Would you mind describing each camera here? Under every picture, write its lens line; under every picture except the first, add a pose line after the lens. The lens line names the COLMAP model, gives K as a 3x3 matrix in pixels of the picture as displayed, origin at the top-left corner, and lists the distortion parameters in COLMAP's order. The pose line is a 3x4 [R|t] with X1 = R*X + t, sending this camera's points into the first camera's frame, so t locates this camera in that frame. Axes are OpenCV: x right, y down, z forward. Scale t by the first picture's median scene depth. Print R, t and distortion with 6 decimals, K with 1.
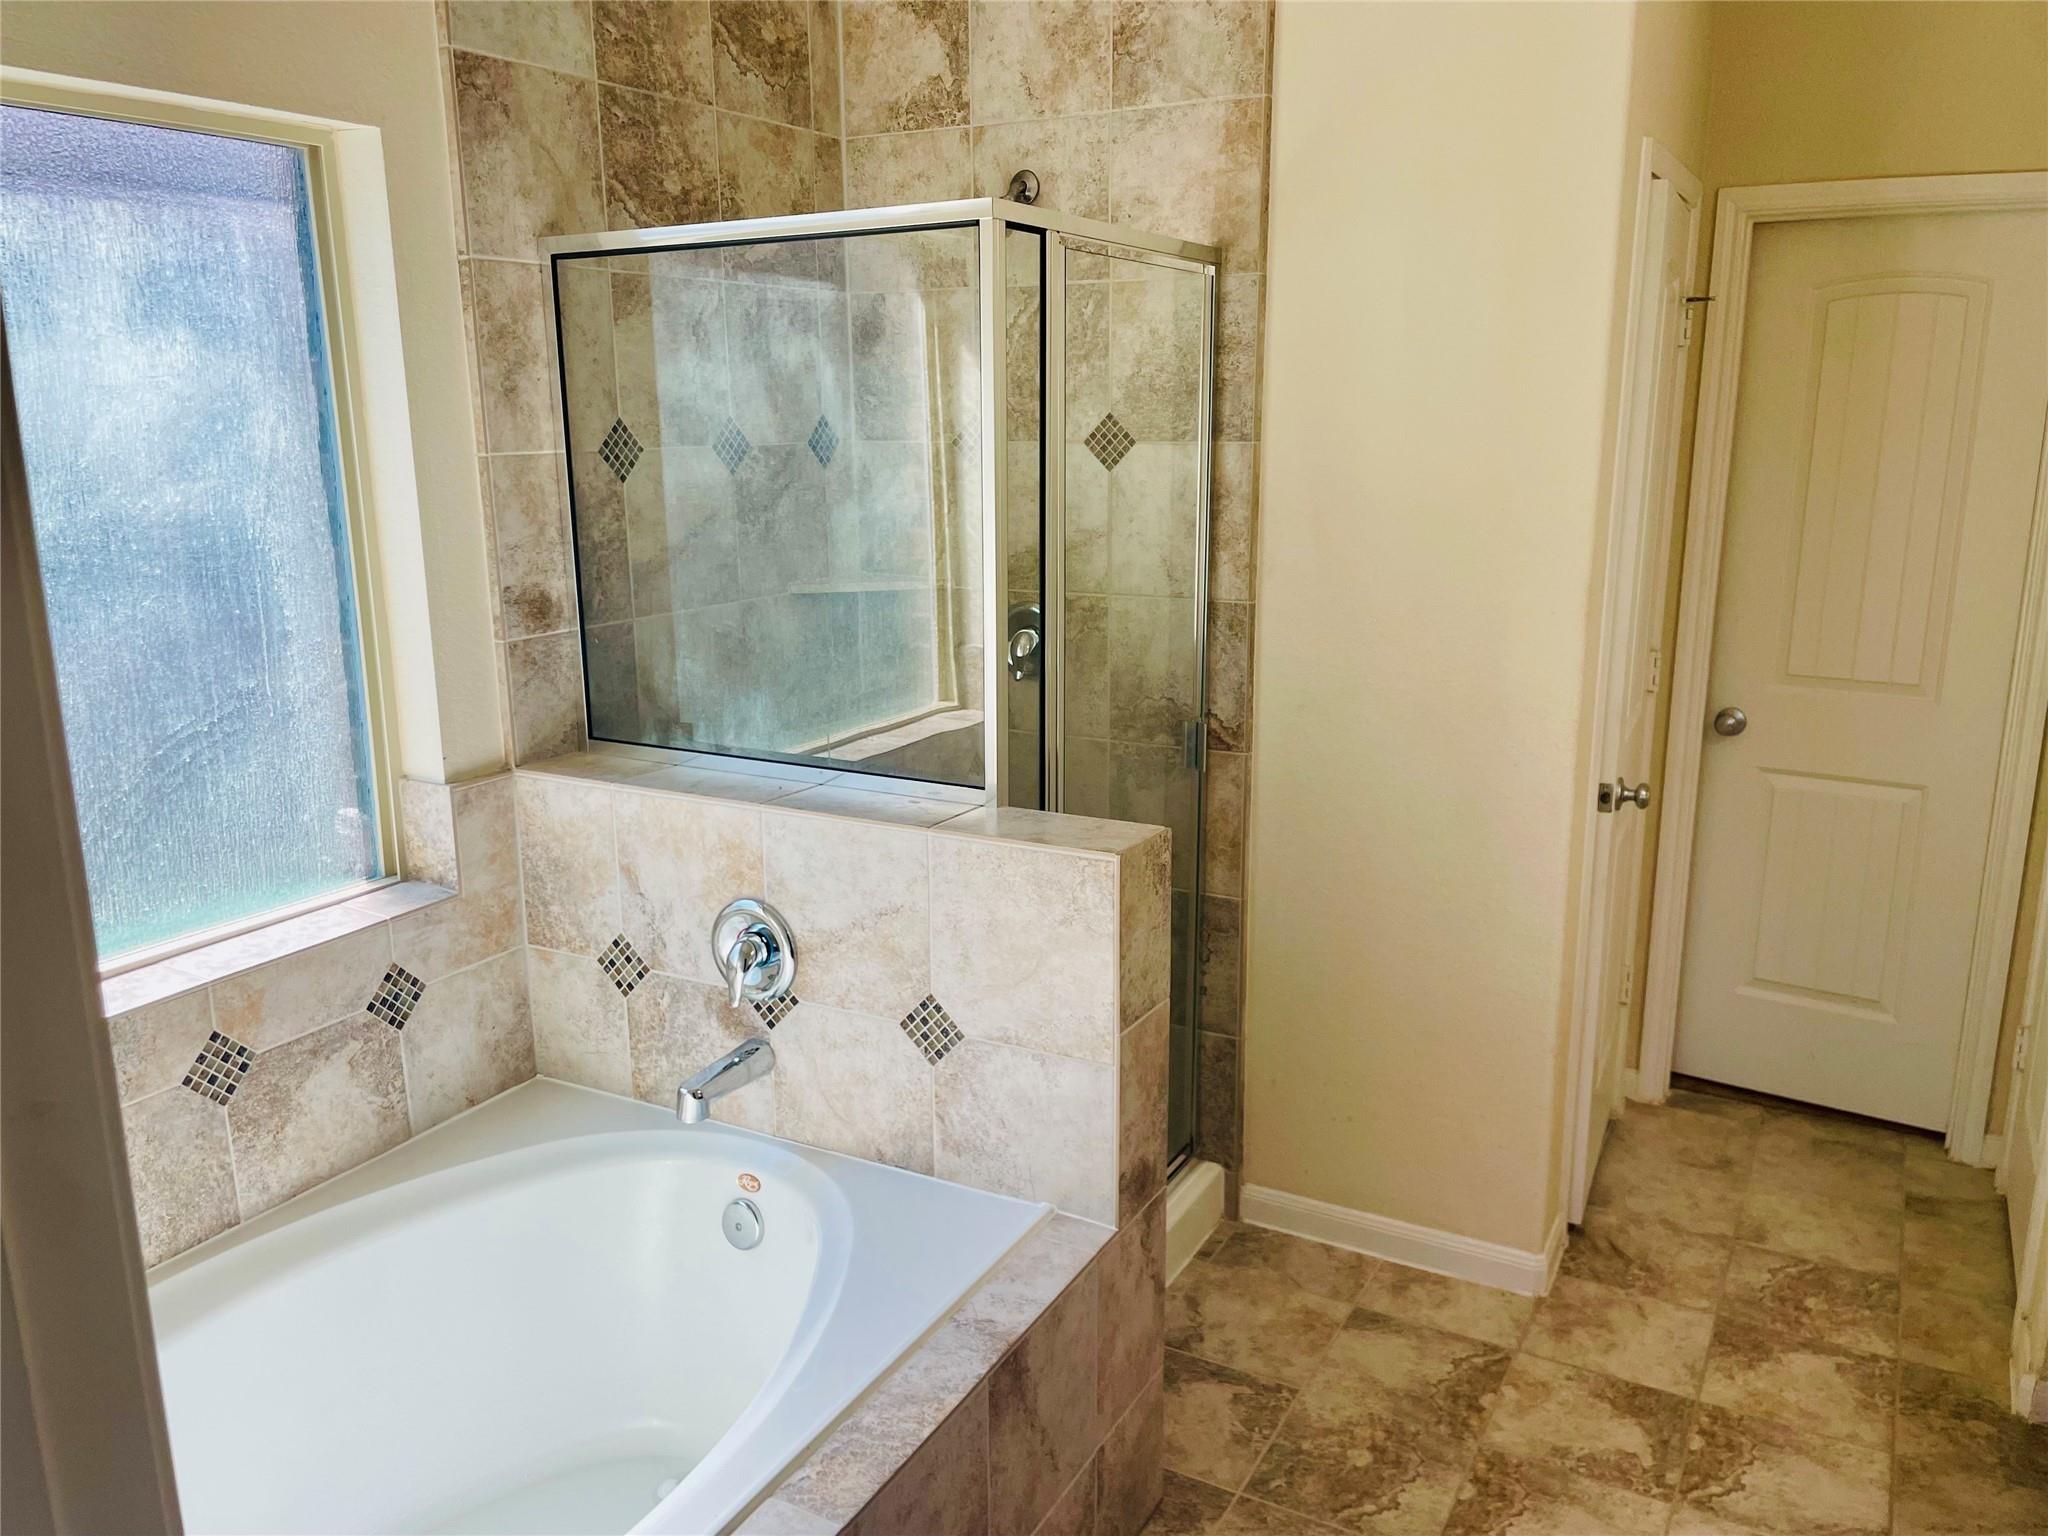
lens RADIAL K [[1534.8, 0, 1026.4], [0, 1534.8, 776.7], [0, 0, 1]] dist [0.088787, -0.128209]
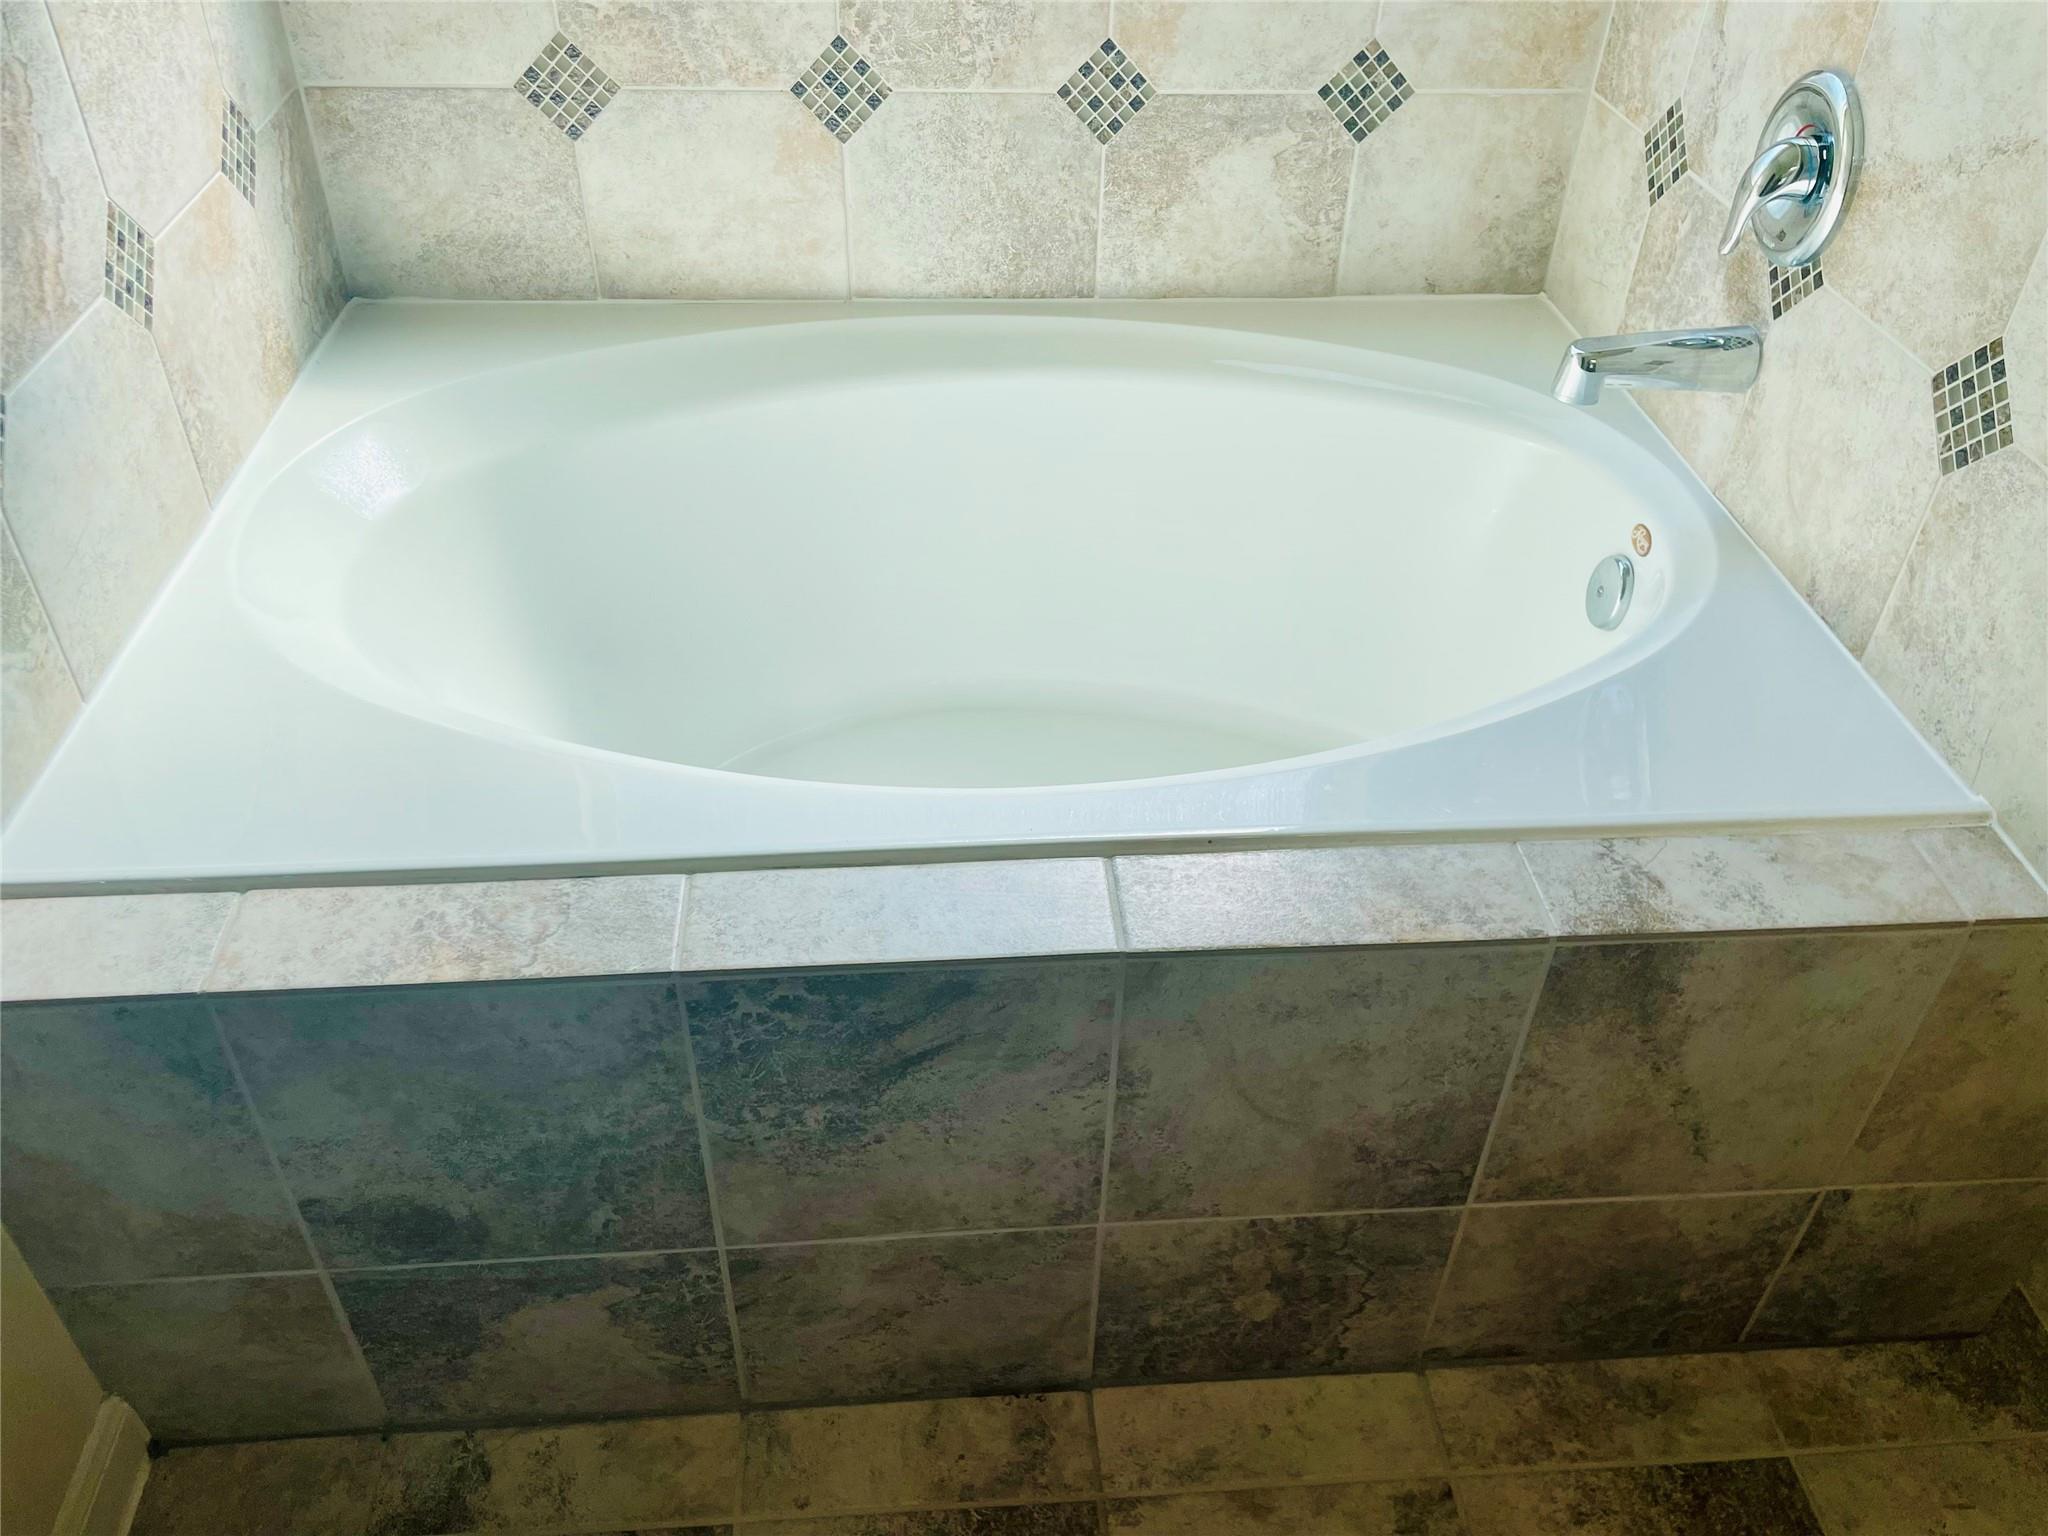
lens RADIAL K [[1534.8, 0, 1026.4], [0, 1534.8, 776.7], [0, 0, 1]] dist [0.088787, -0.128209]
pose [[0.546541, 0.547315, -0.633830, 0.149243], [-0.222834, 0.824633, 0.519928, 0.060123], [0.807241, -0.142923, 0.572656, 0.391180]]
